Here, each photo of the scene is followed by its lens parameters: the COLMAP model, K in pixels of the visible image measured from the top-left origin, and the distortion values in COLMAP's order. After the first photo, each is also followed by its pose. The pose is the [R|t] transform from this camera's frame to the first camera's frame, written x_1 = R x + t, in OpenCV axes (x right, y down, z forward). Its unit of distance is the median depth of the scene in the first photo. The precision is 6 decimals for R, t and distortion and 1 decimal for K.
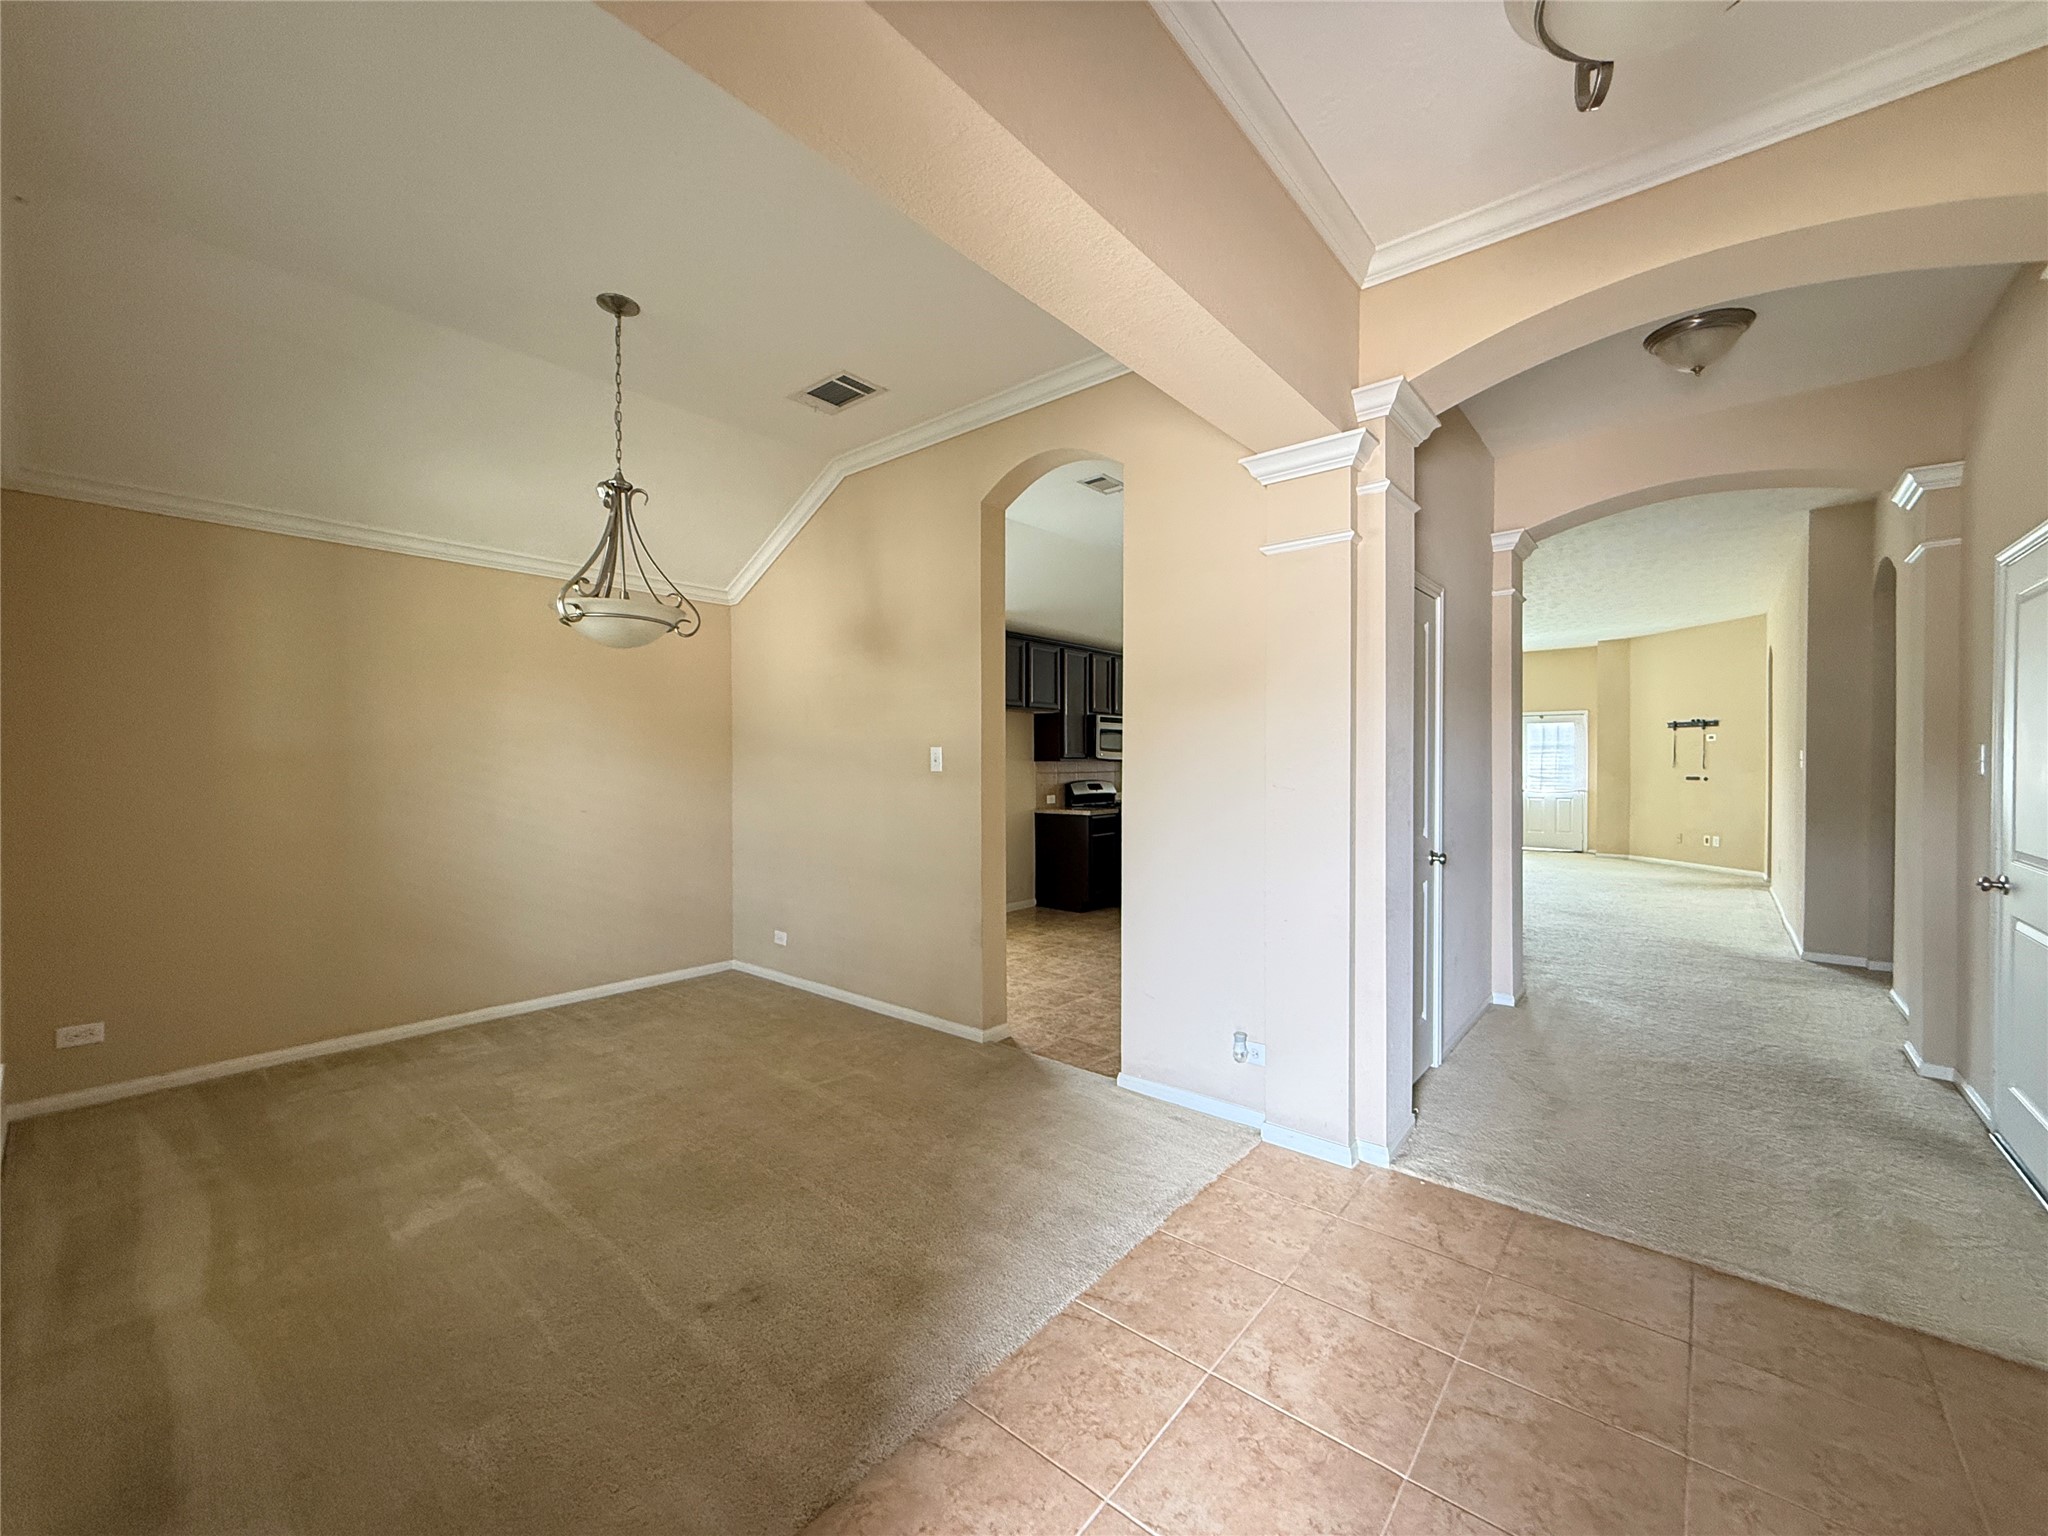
lens RADIAL K [[815.4, 0, 1018.2], [0, 815.4, 771.6], [0, 0, 1]] dist [0.000144, -0.000214]
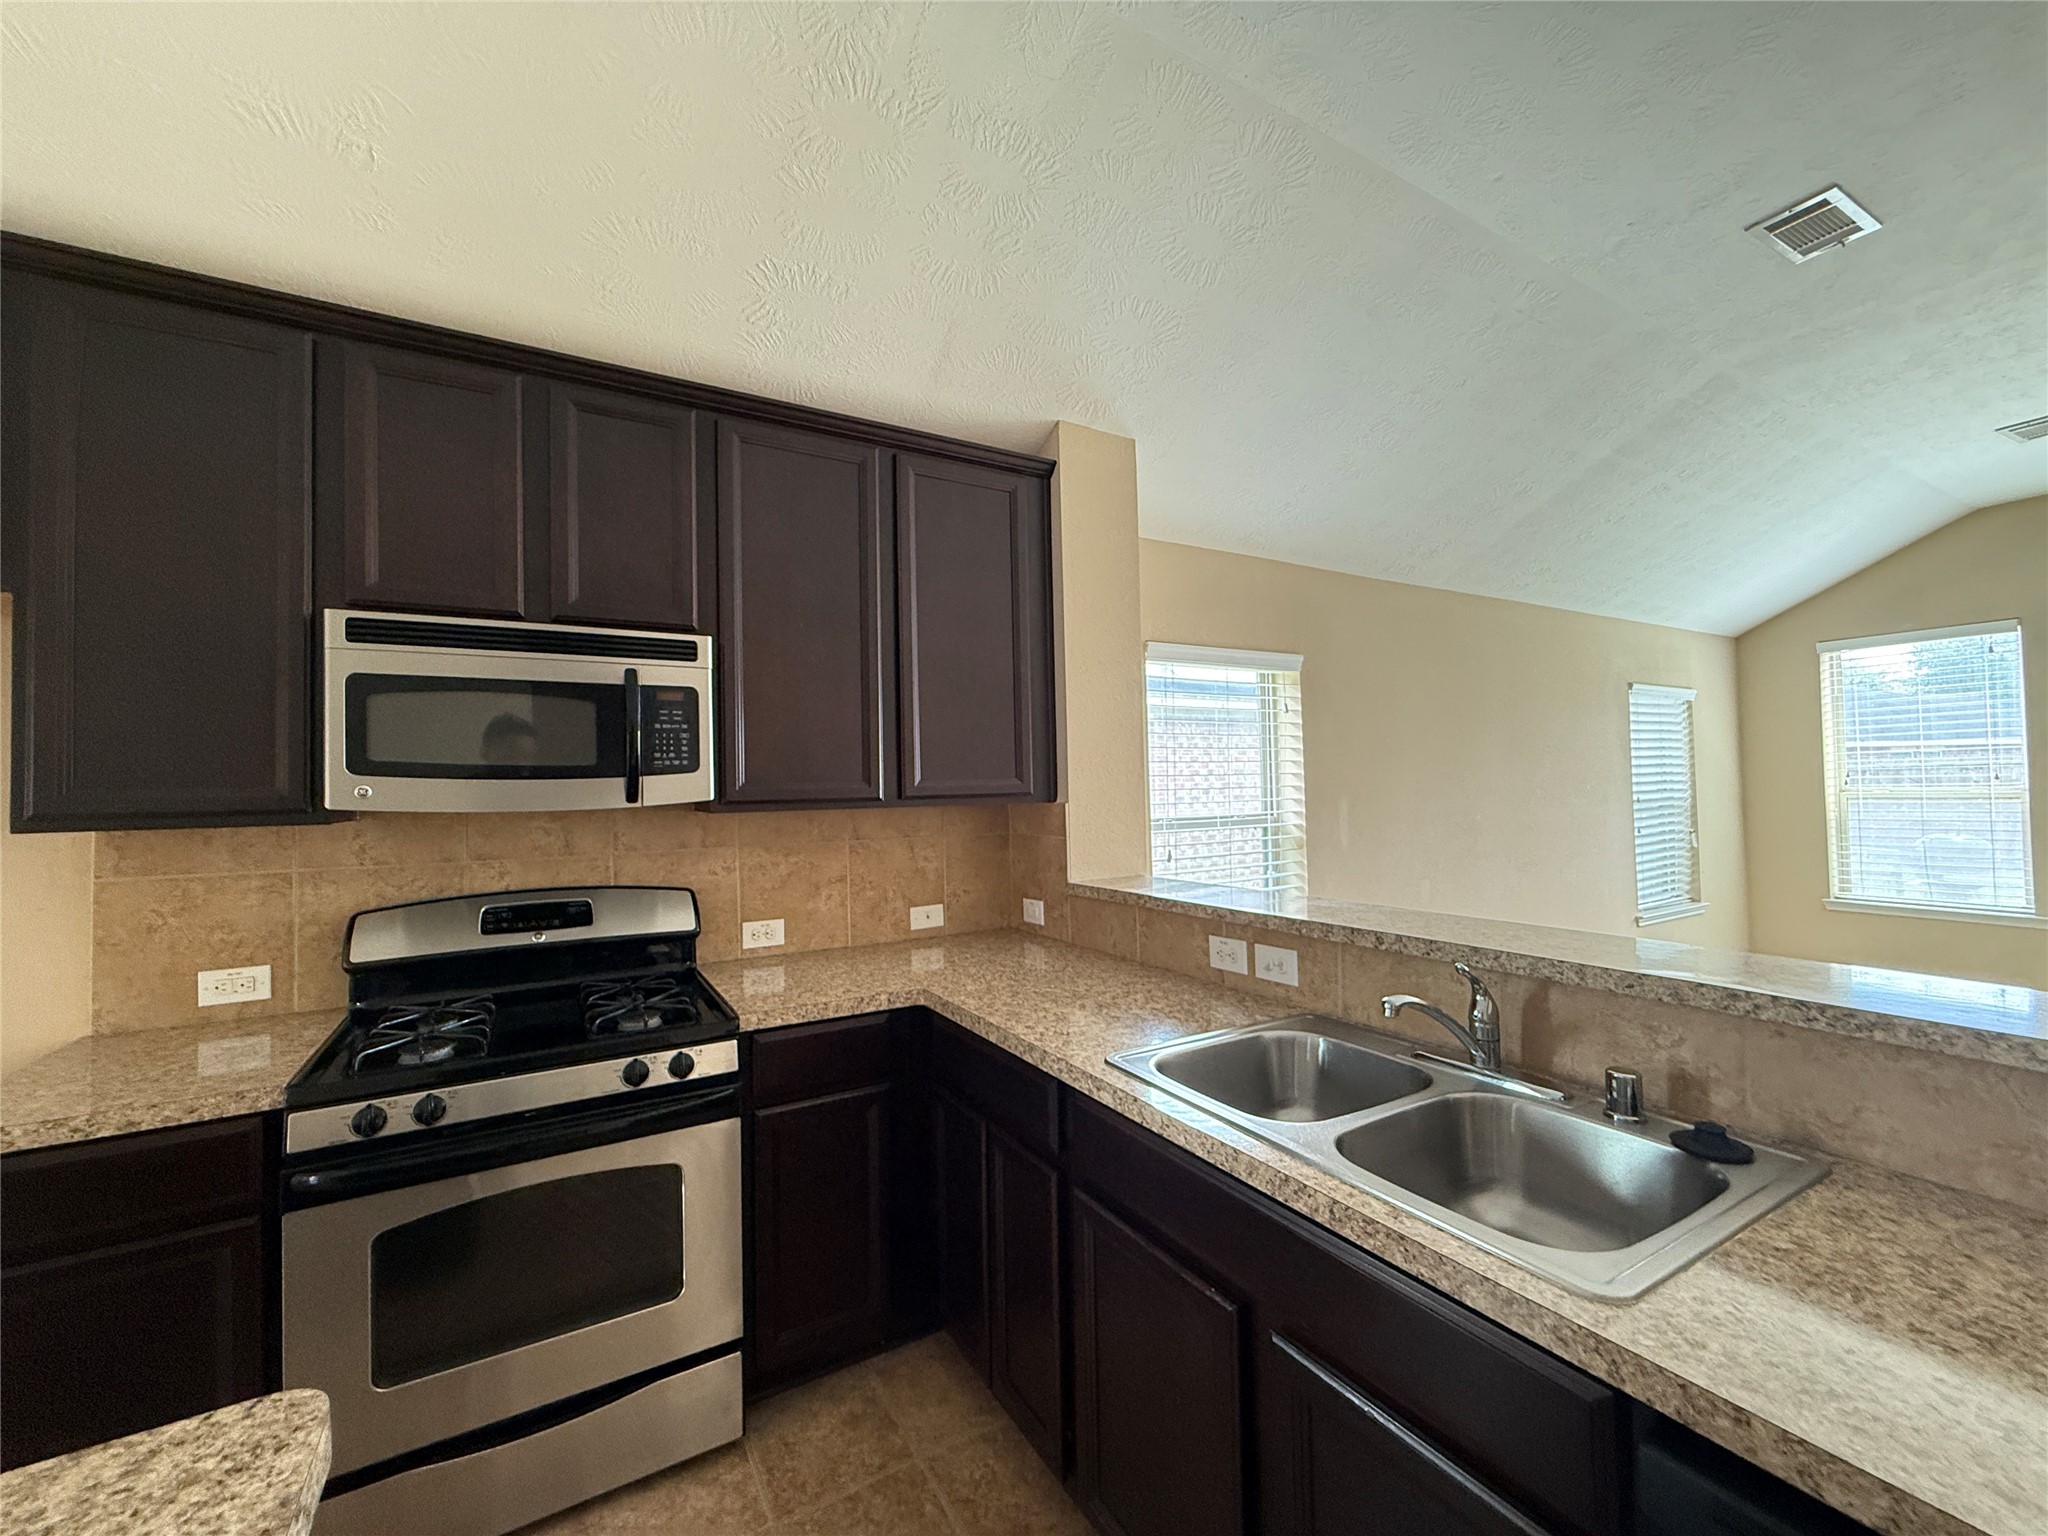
lens RADIAL K [[815.4, 0, 1019.6], [0, 815.4, 771.2], [0, 0, 1]] dist [0.000144, -0.000214]
pose [[0.942128, -0.023568, -0.334425, 0.605851], [0.014209, 0.999437, -0.030404, -0.031814], [0.334953, 0.023893, 0.941932, 1.538622]]
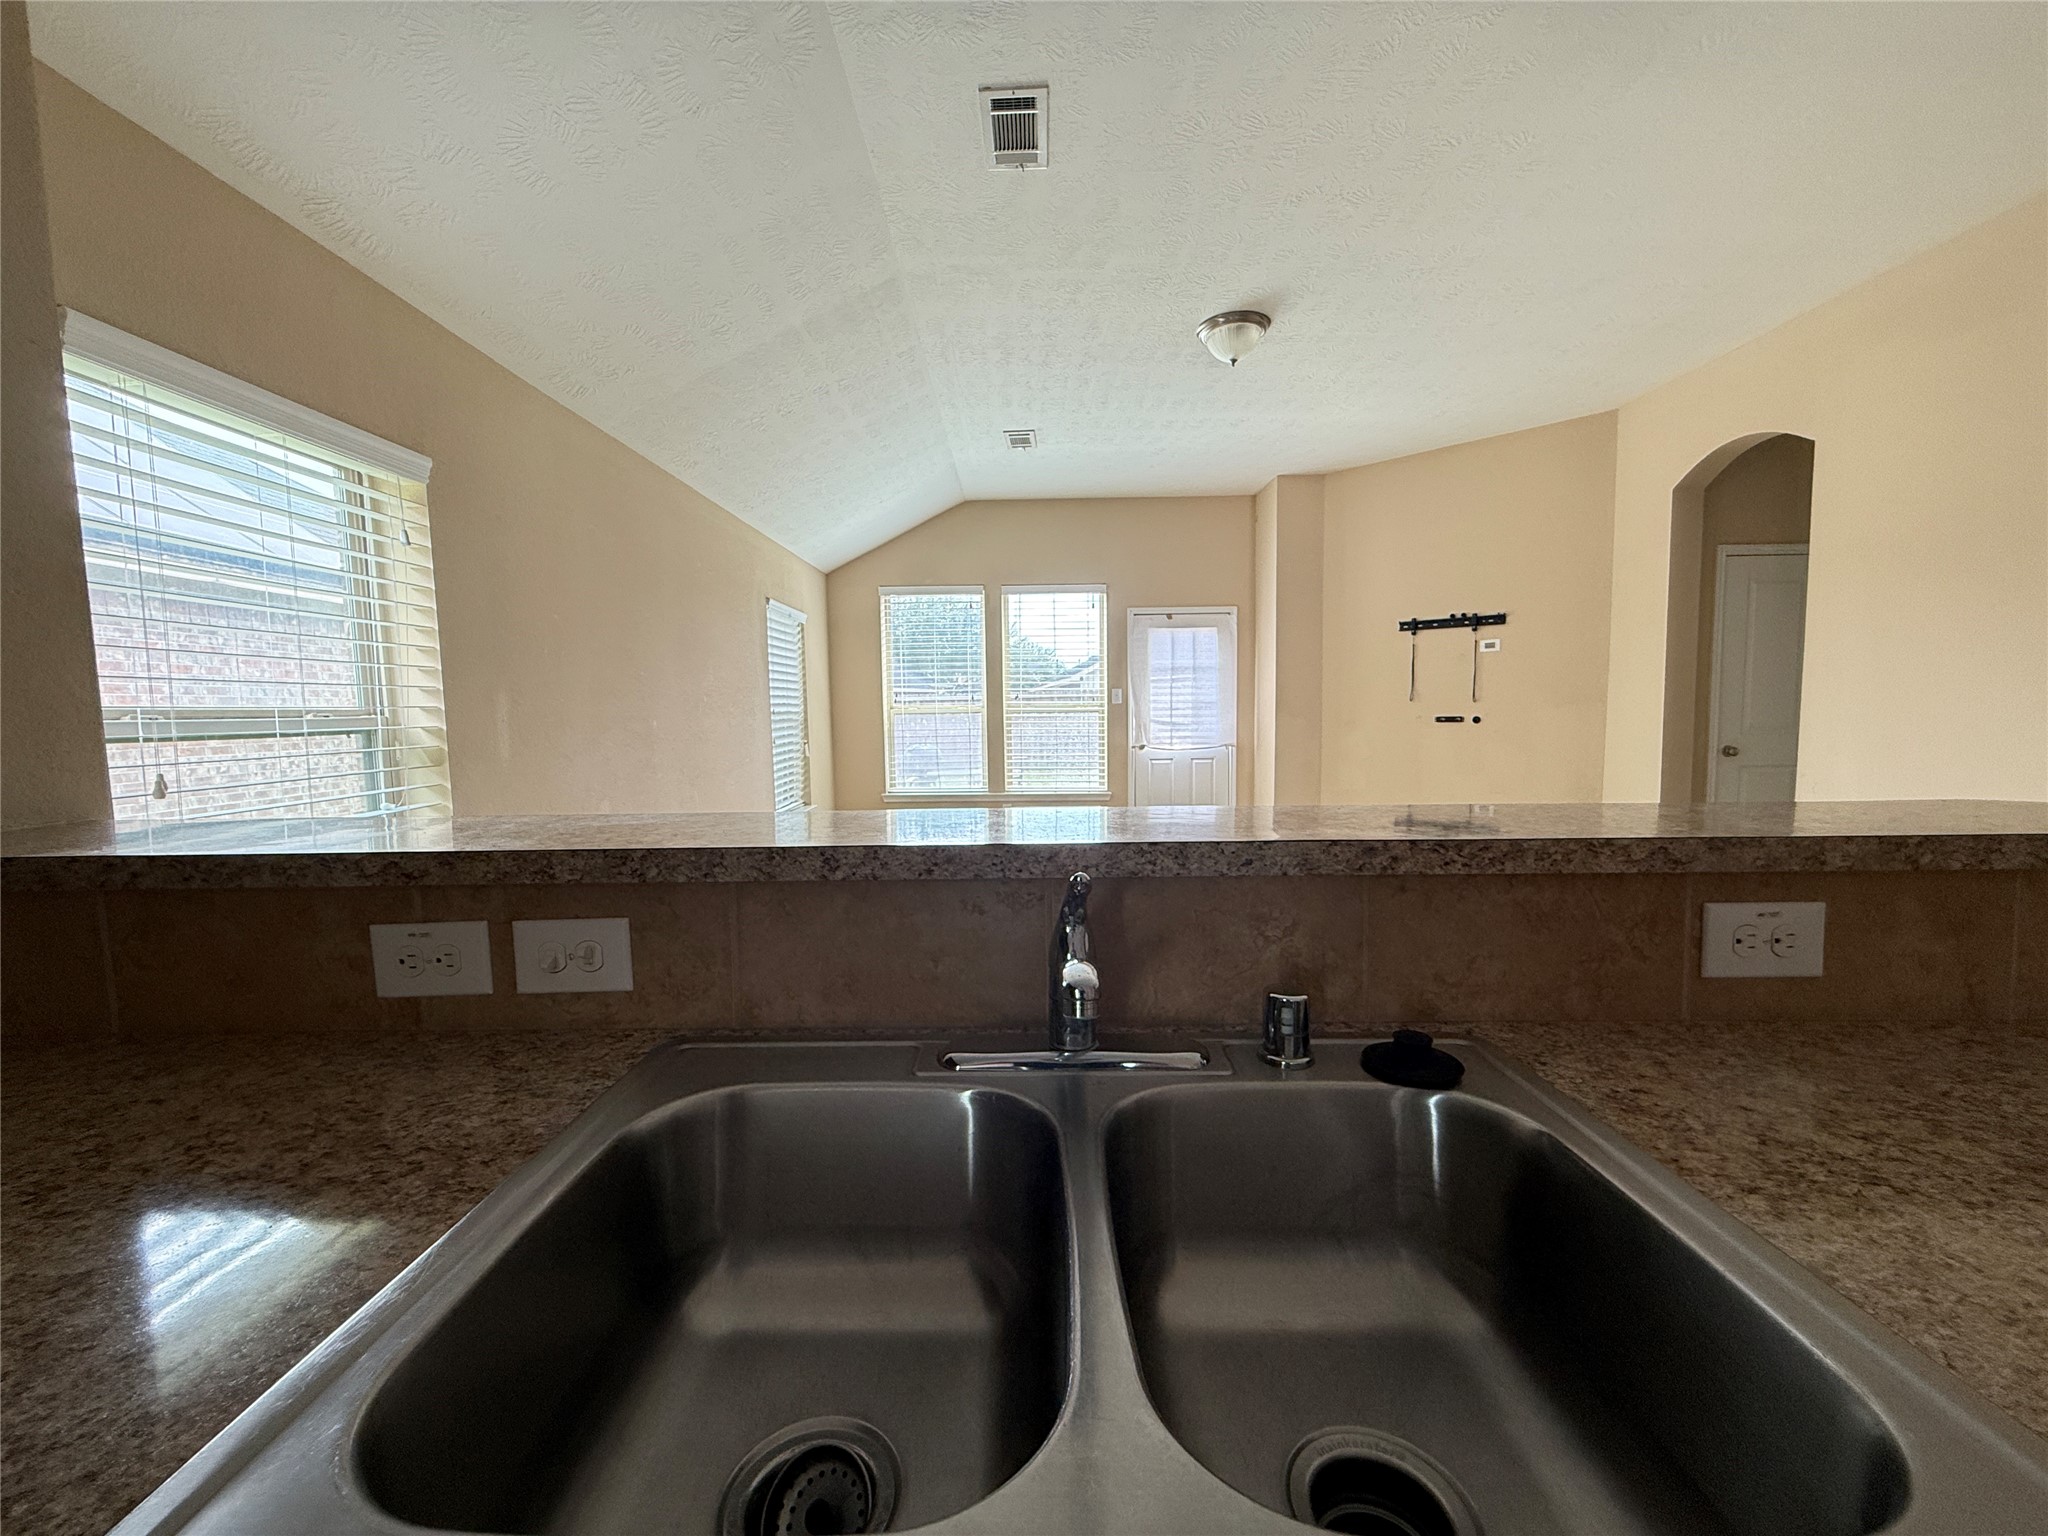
lens RADIAL K [[815.4, 0, 1019.4], [0, 815.4, 776.6], [0, 0, 1]] dist [0.000144, -0.000214]
pose [[0.768796, -0.061018, 0.636577, 0.547078], [0.018877, 0.997169, 0.072784, 0.002309], [-0.639216, -0.043939, 0.767771, 1.767579]]
